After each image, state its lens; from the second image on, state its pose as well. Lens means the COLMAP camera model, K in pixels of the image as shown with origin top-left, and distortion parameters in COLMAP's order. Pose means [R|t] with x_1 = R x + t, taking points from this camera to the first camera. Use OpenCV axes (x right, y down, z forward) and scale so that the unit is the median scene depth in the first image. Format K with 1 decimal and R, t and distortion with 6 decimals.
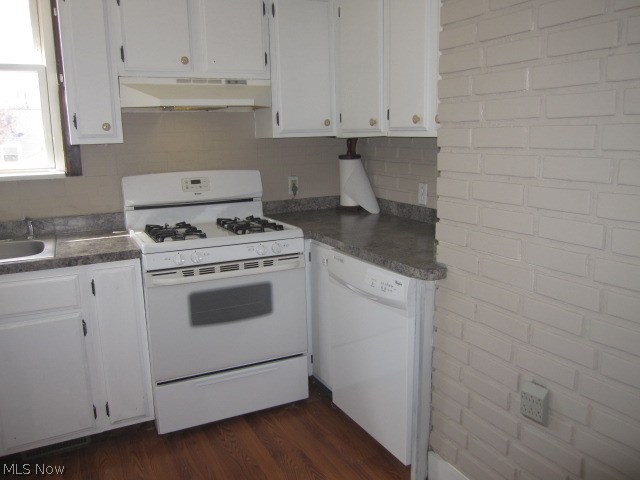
lens RADIAL K [[525.7, 0, 320.0], [0, 525.7, 240.0], [0, 0, 1]] dist [-0.079695, 0.012110]
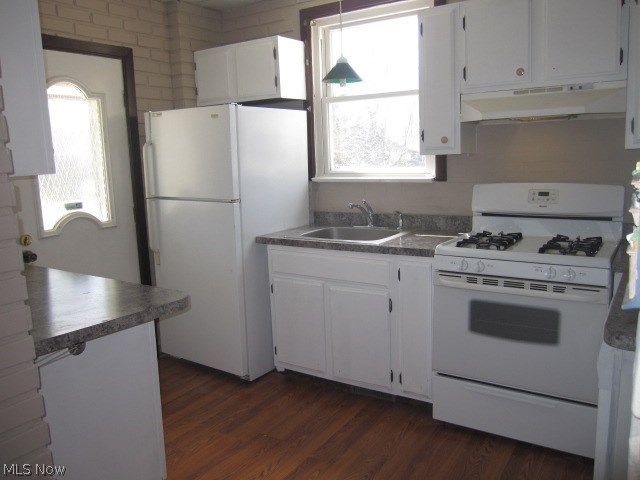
lens RADIAL K [[525.7, 0, 320.0], [0, 525.7, 240.0], [0, 0, 1]] dist [-0.079695, 0.012110]
pose [[0.478646, 0.139920, -0.866788, 0.460699], [-0.139238, 0.986824, 0.082408, -0.055060], [0.866897, 0.081246, 0.491821, 0.203288]]
